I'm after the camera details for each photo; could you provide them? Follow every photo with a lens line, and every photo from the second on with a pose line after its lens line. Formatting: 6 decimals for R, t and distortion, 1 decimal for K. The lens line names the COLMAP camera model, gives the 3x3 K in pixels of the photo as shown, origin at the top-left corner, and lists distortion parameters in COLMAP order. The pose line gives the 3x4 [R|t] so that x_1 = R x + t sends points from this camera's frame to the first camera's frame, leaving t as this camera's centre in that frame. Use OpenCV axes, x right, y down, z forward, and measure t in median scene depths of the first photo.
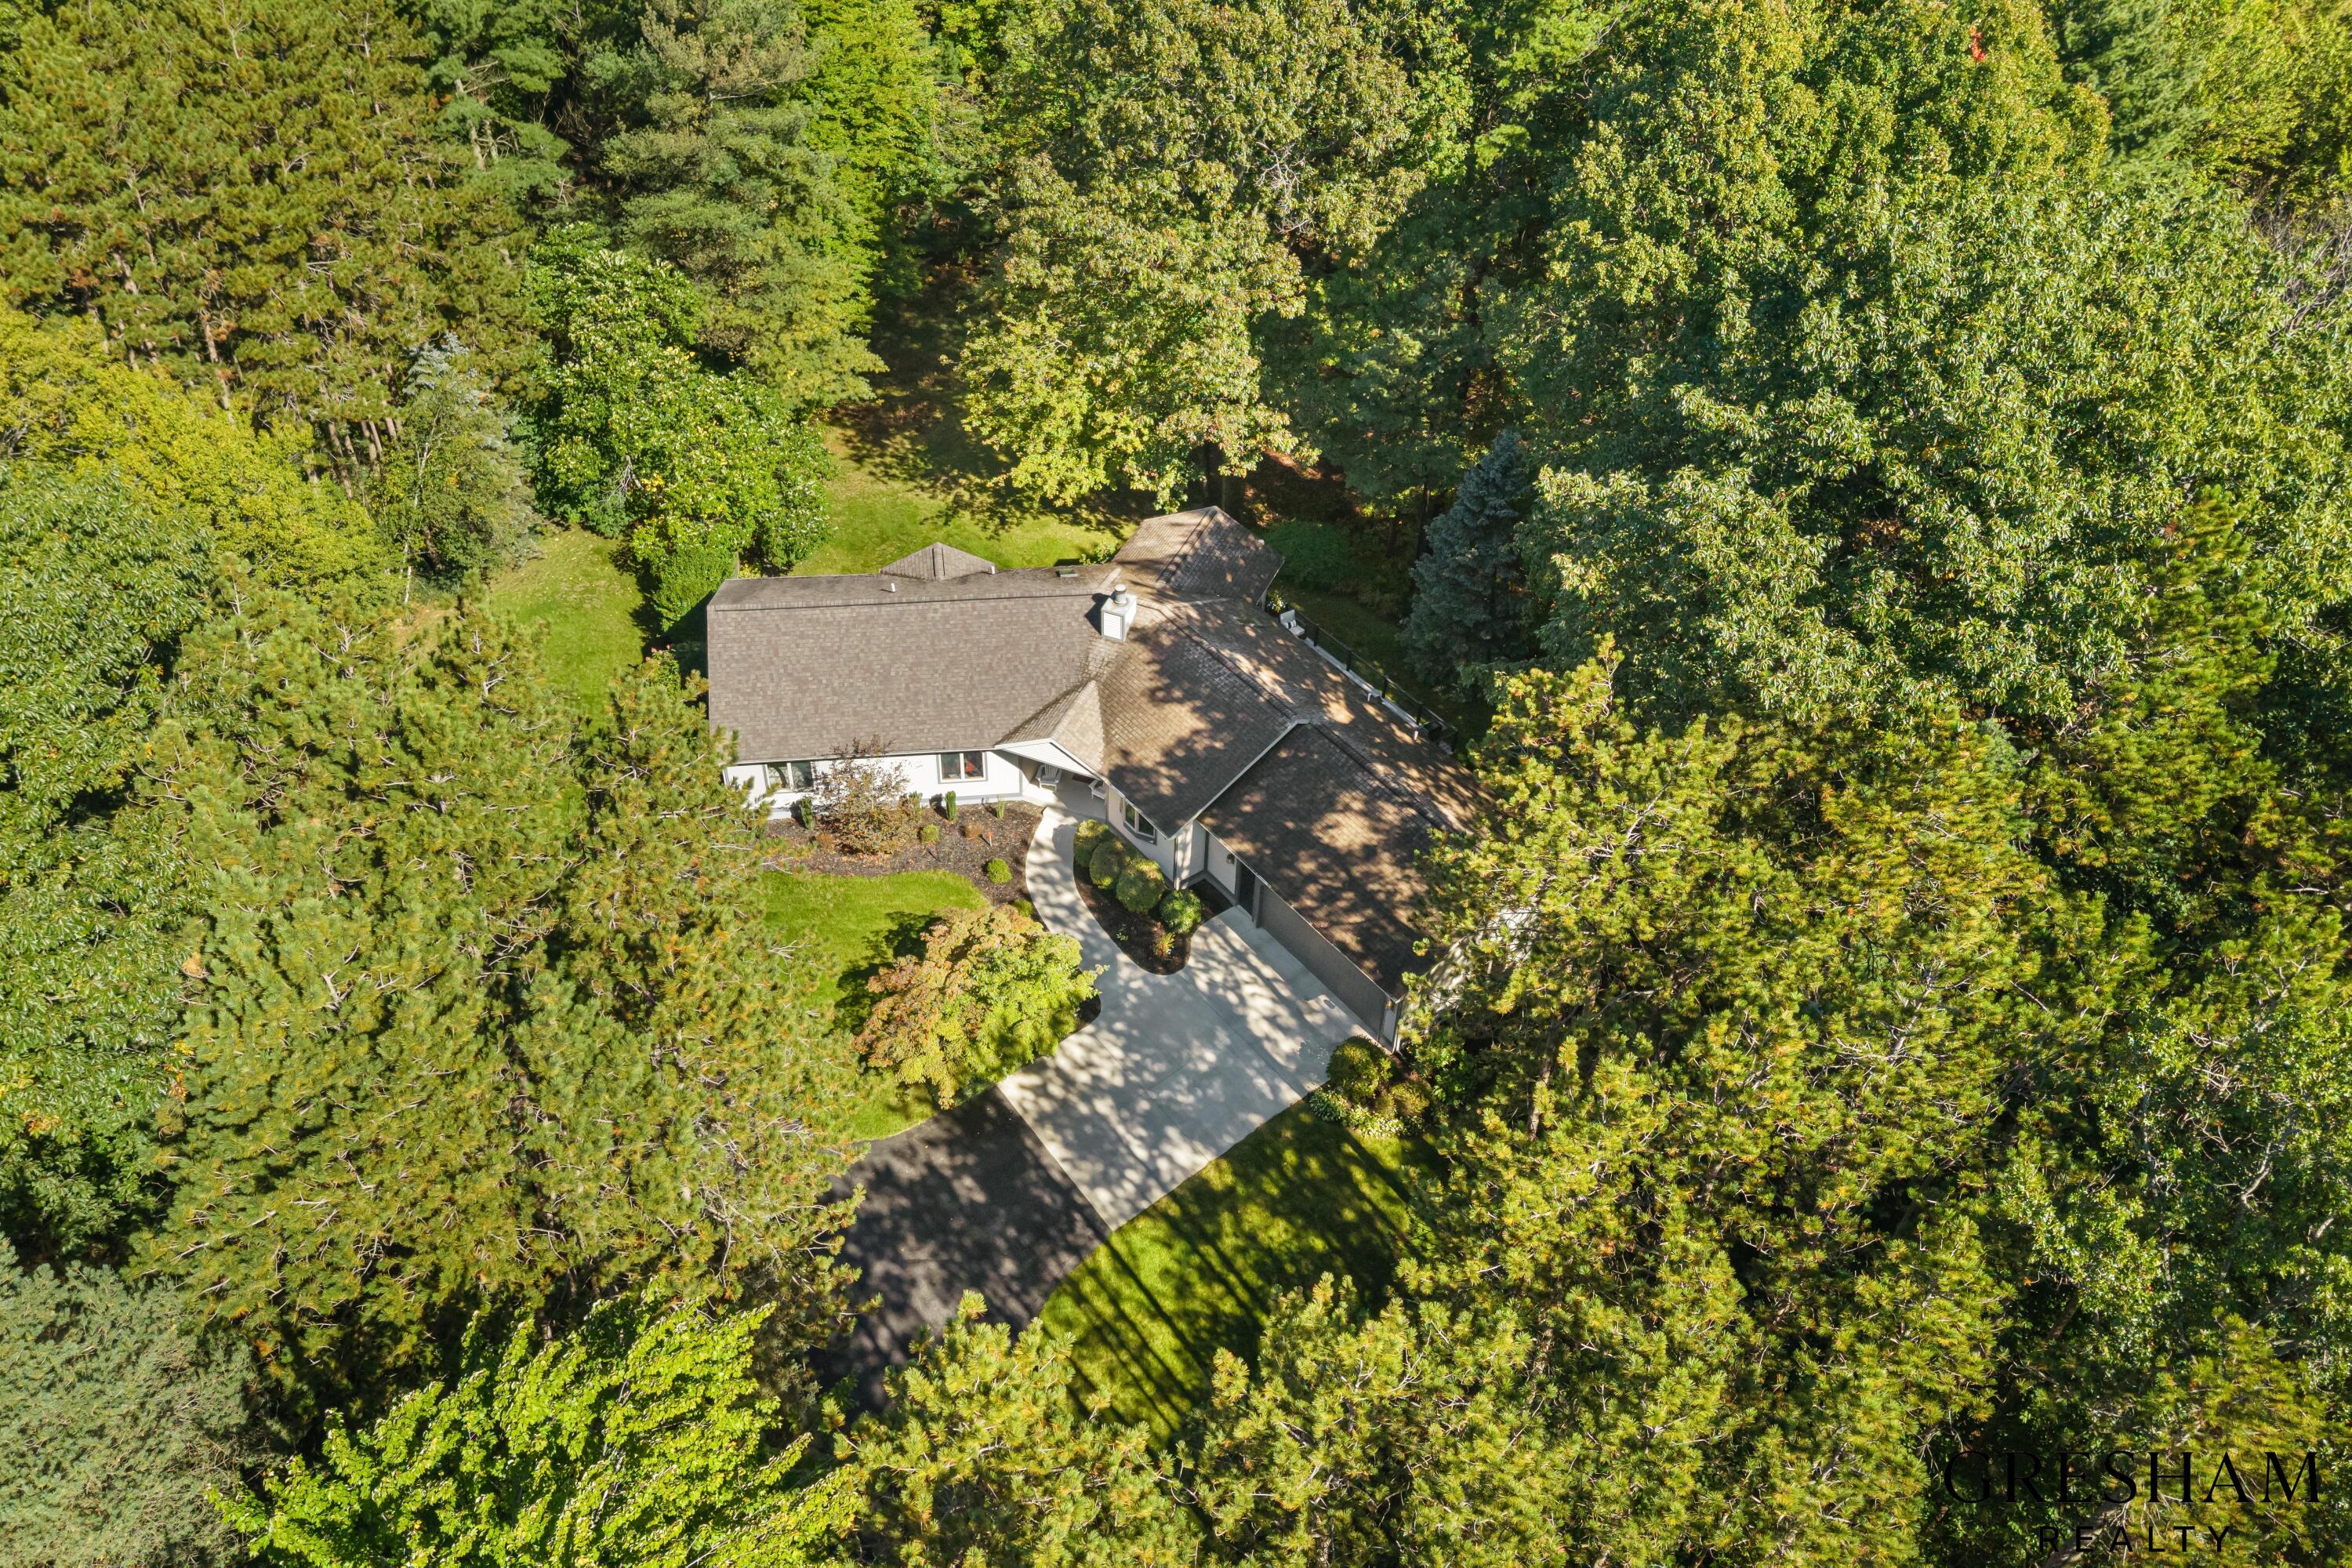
lens RADIAL K [[1859.7, 0, 1175.1], [0, 1859.7, 780.4], [0, 0, 1]] dist [0.064586, -0.006571]
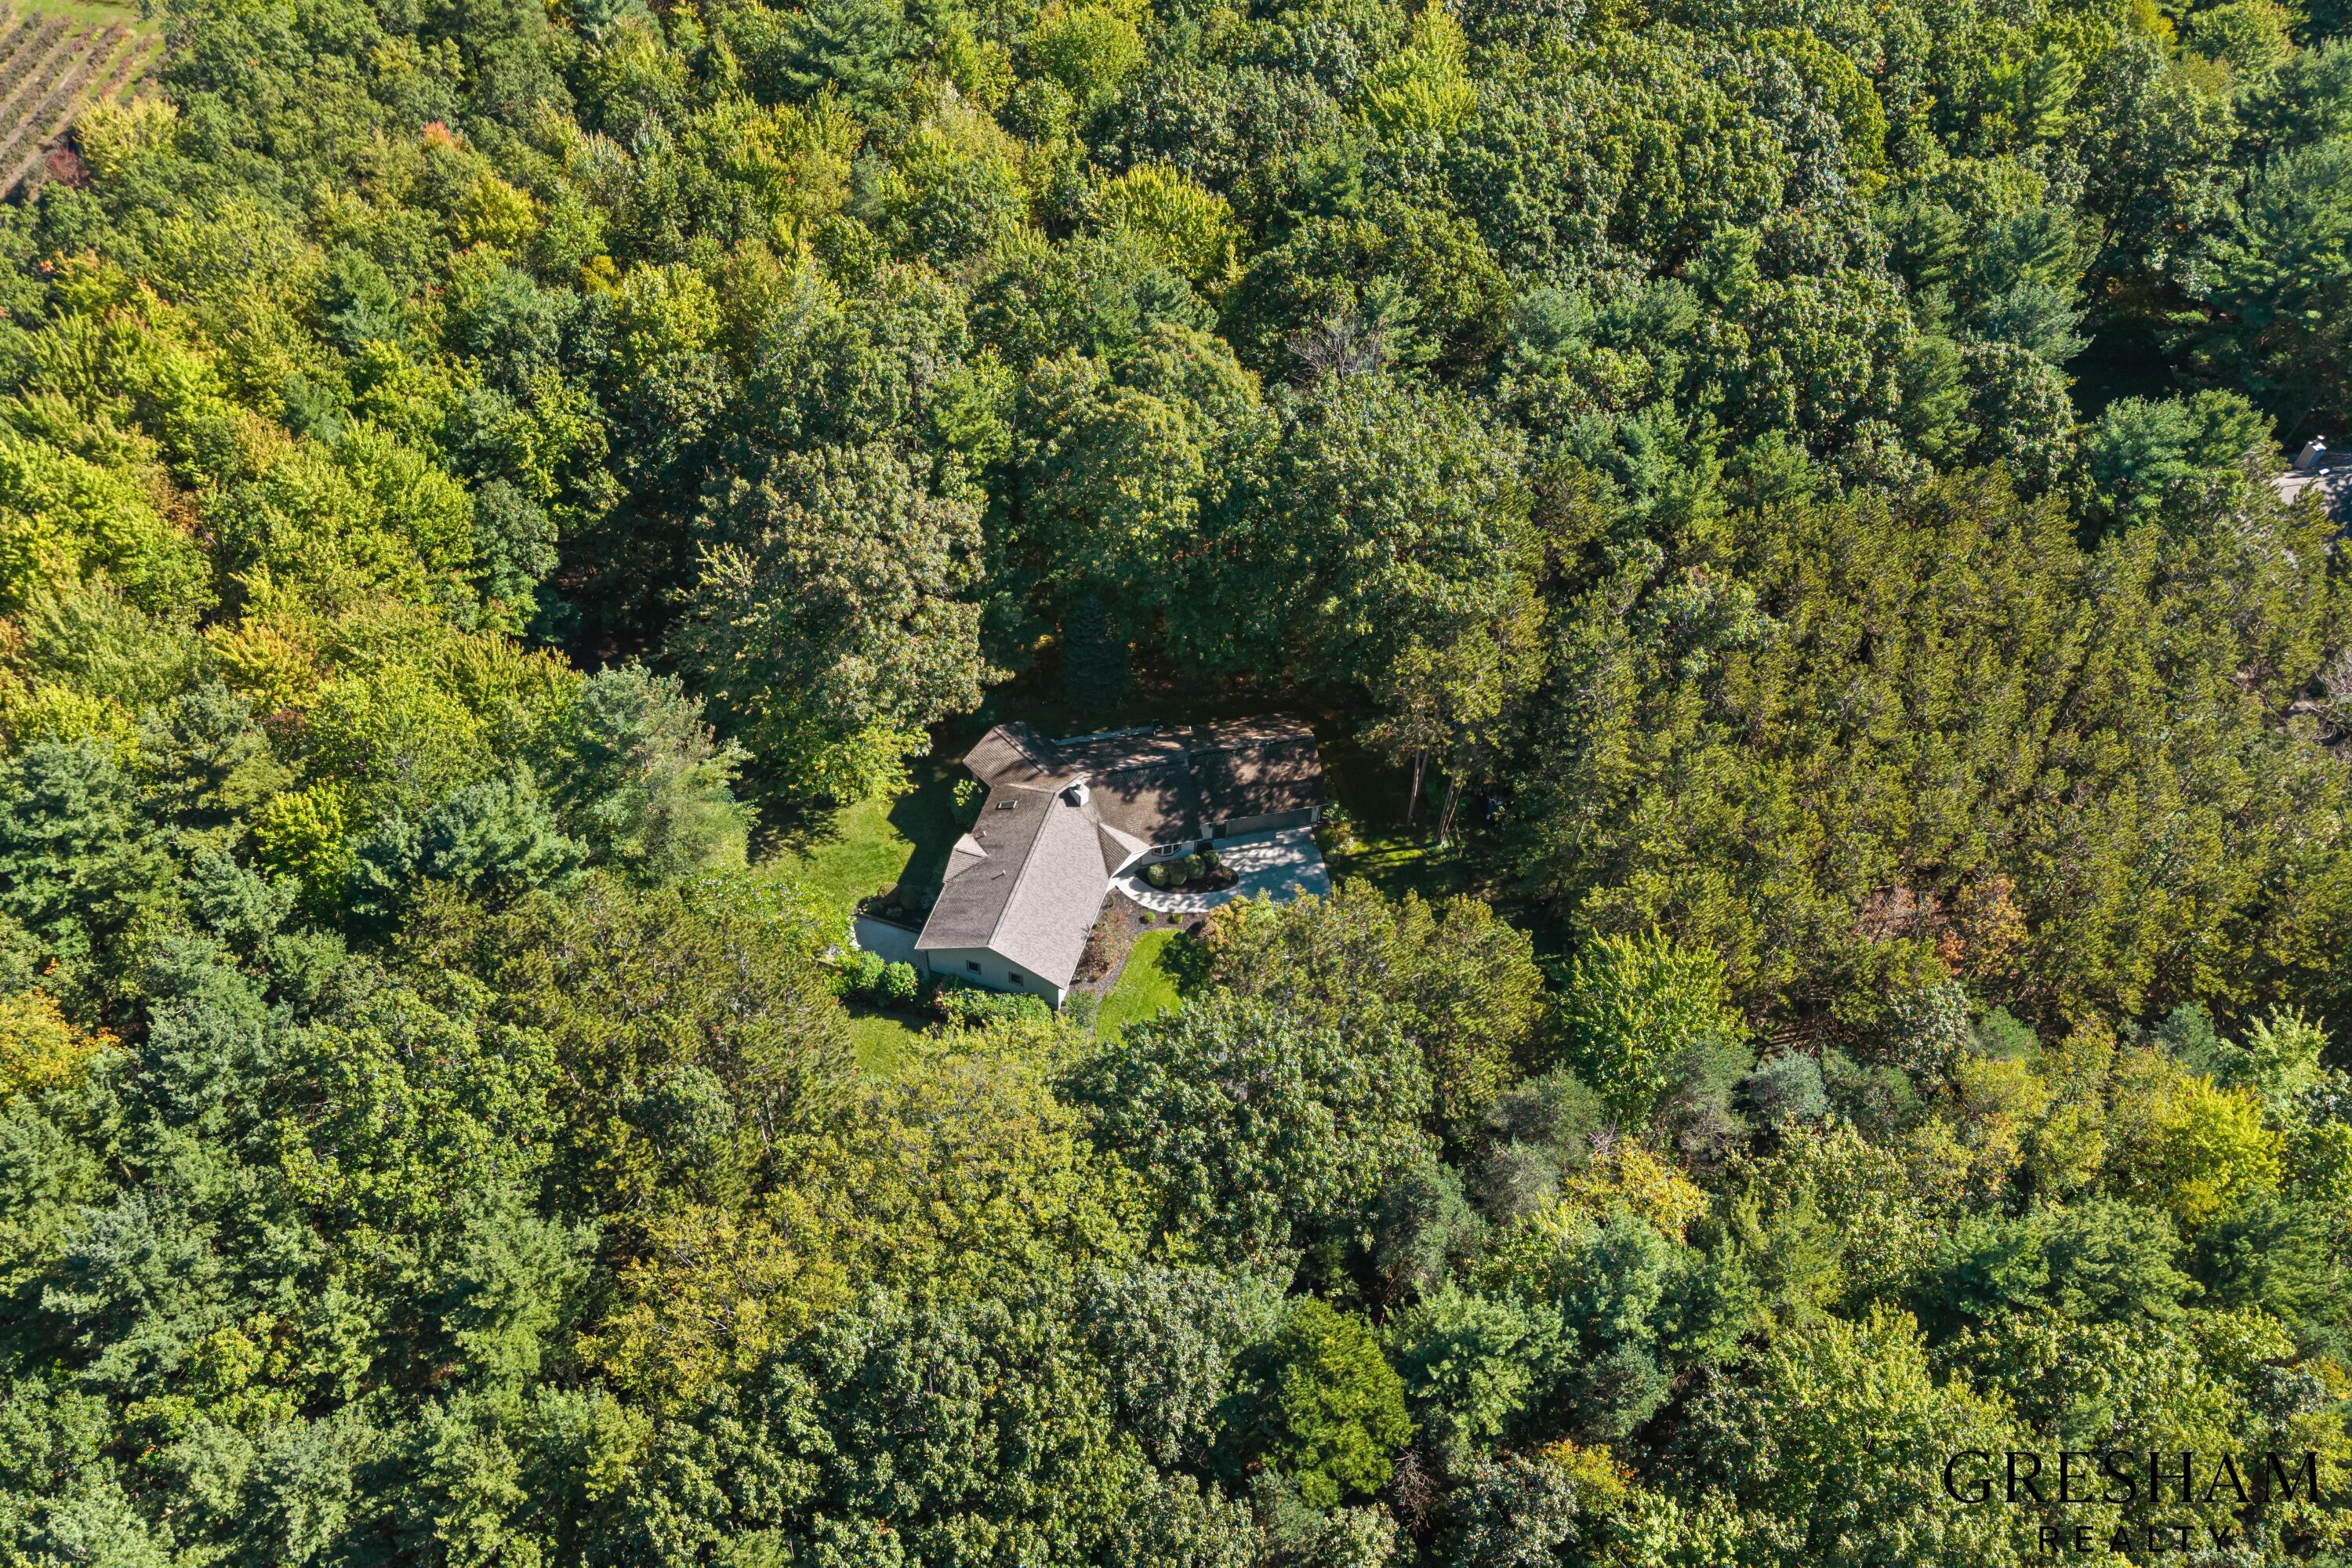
lens RADIAL K [[1859.7, 0, 1159.3], [0, 1859.7, 788.3], [0, 0, 1]] dist [0.064586, -0.006571]
pose [[0.395236, -0.712782, 0.579423, -1.230744], [0.581570, 0.682429, 0.442794, -0.990396], [-0.711030, 0.161966, 0.684253, -0.428939]]
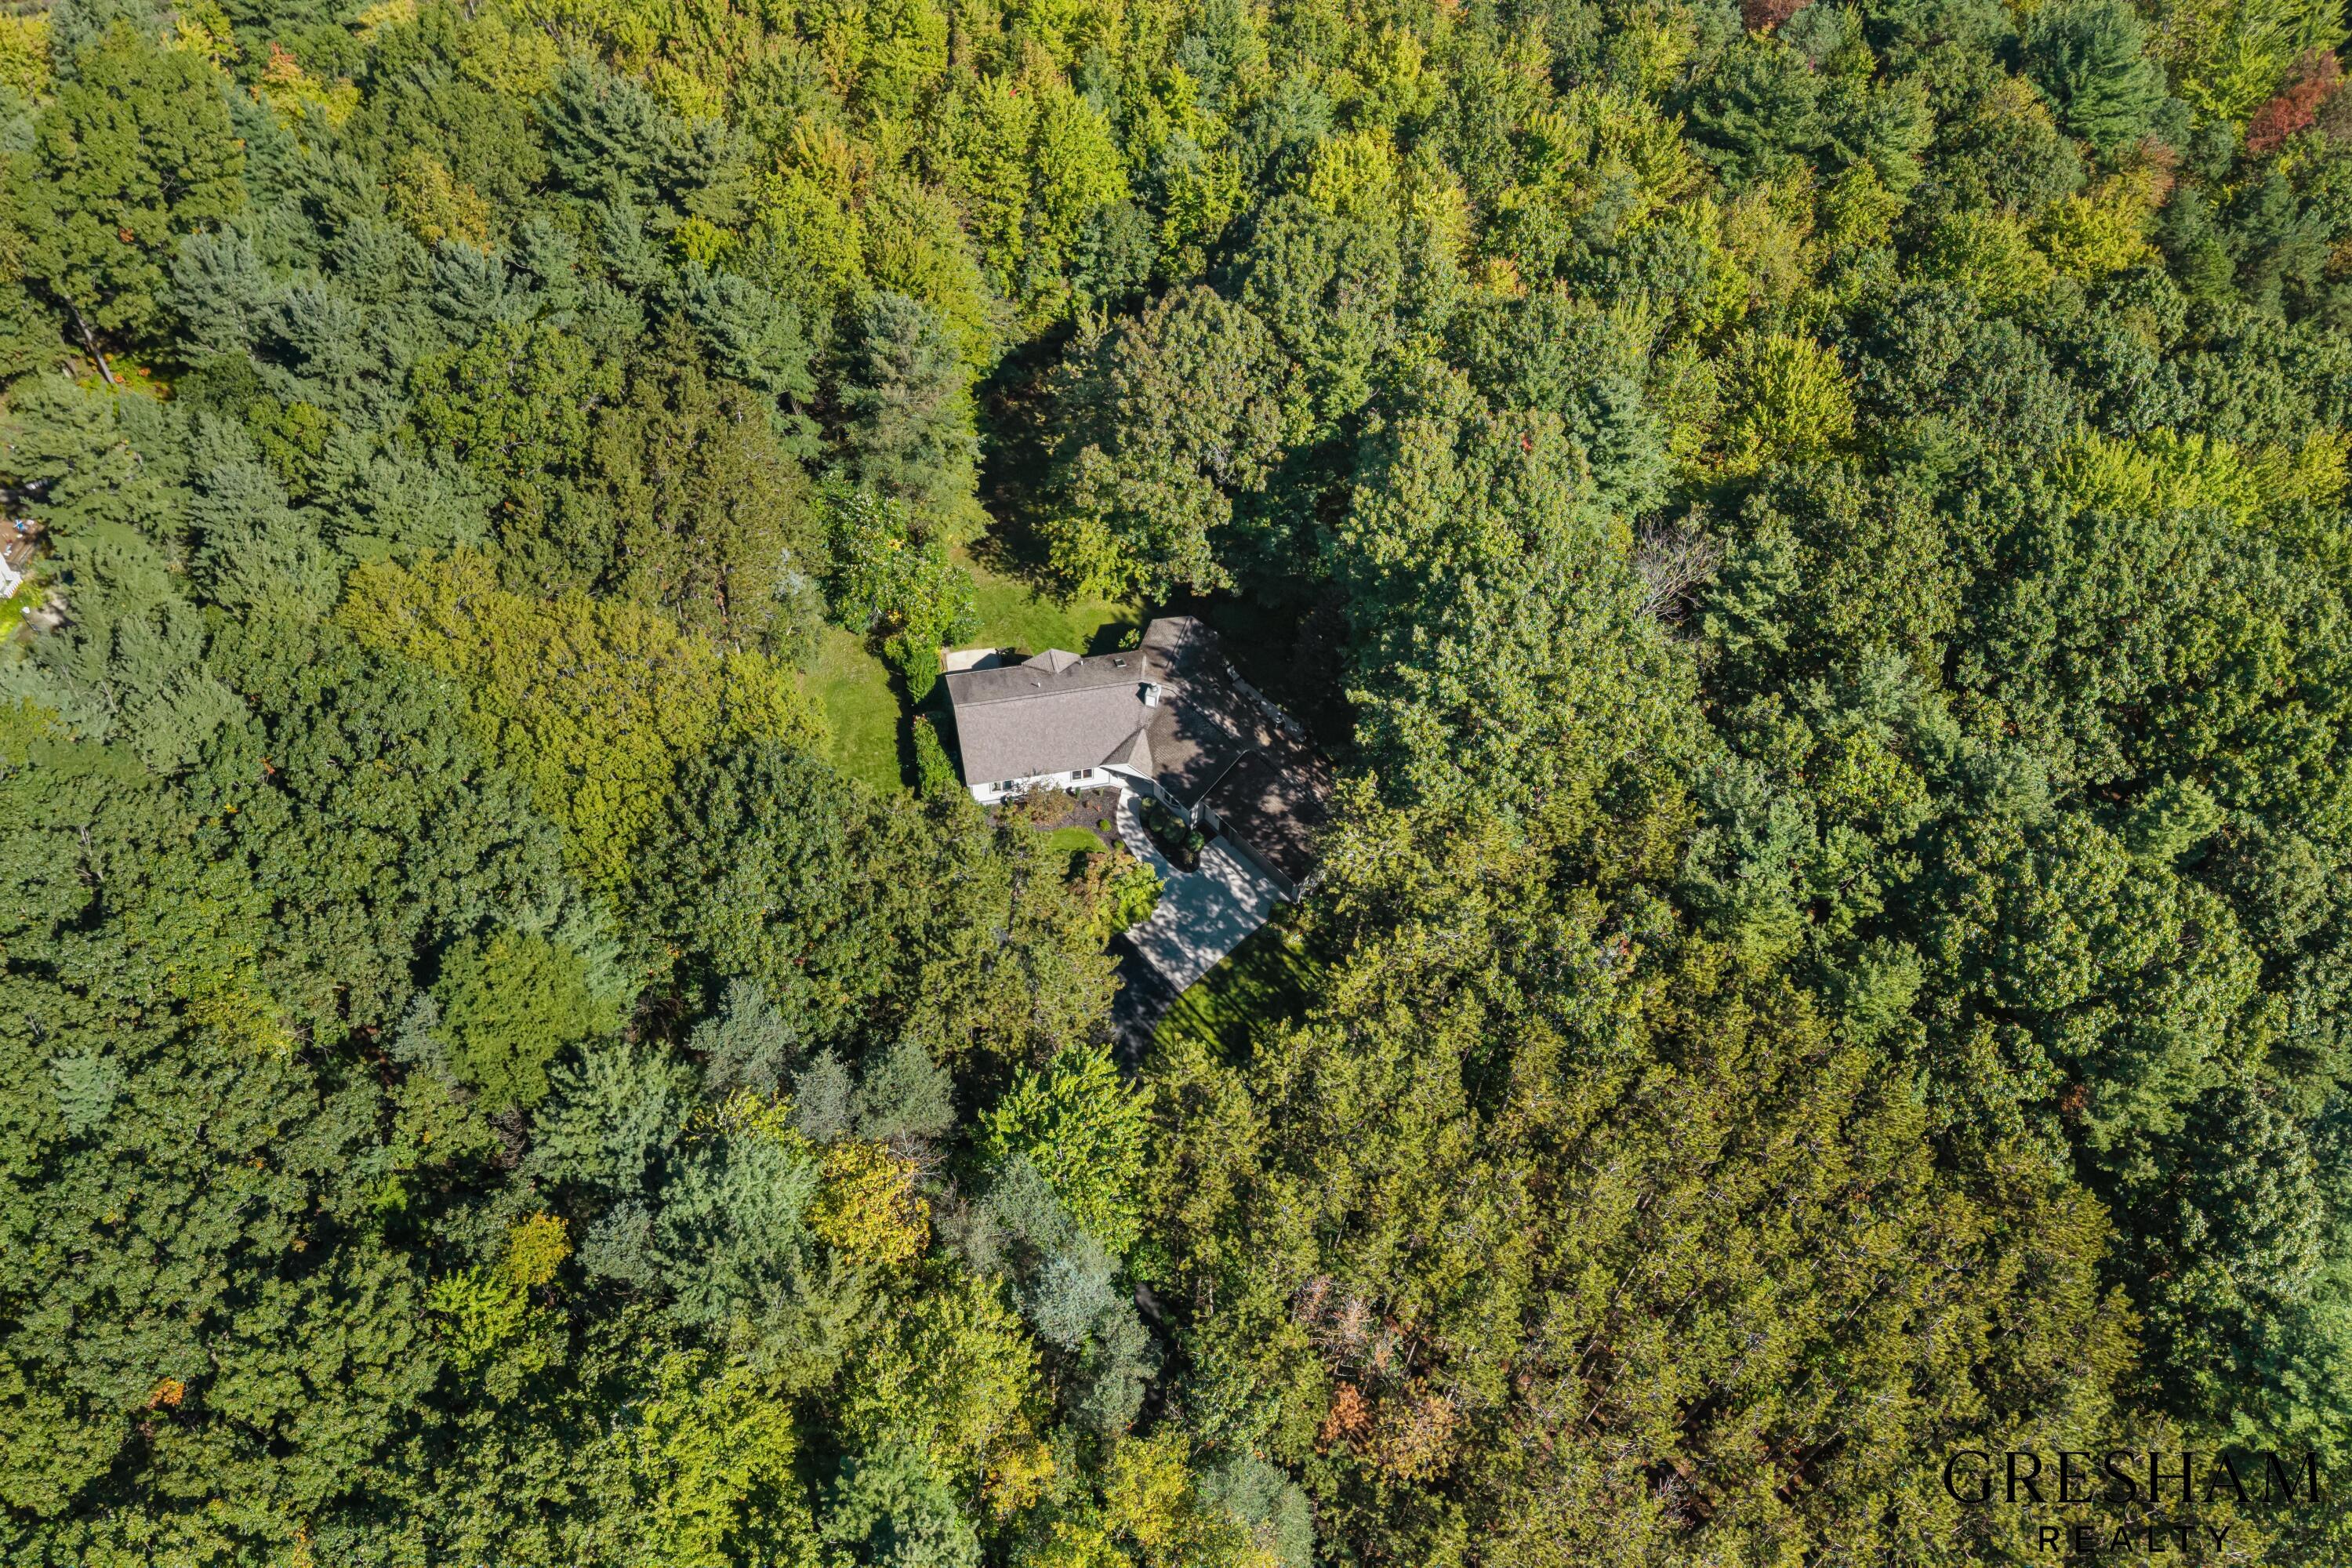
lens RADIAL K [[1859.7, 0, 1172.1], [0, 1859.7, 780.2], [0, 0, 1]] dist [0.064586, -0.006571]
pose [[0.996055, -0.071421, 0.052655, -0.136212], [0.061198, 0.982634, 0.175173, -0.387284], [-0.064252, -0.171259, 0.983129, -1.124916]]
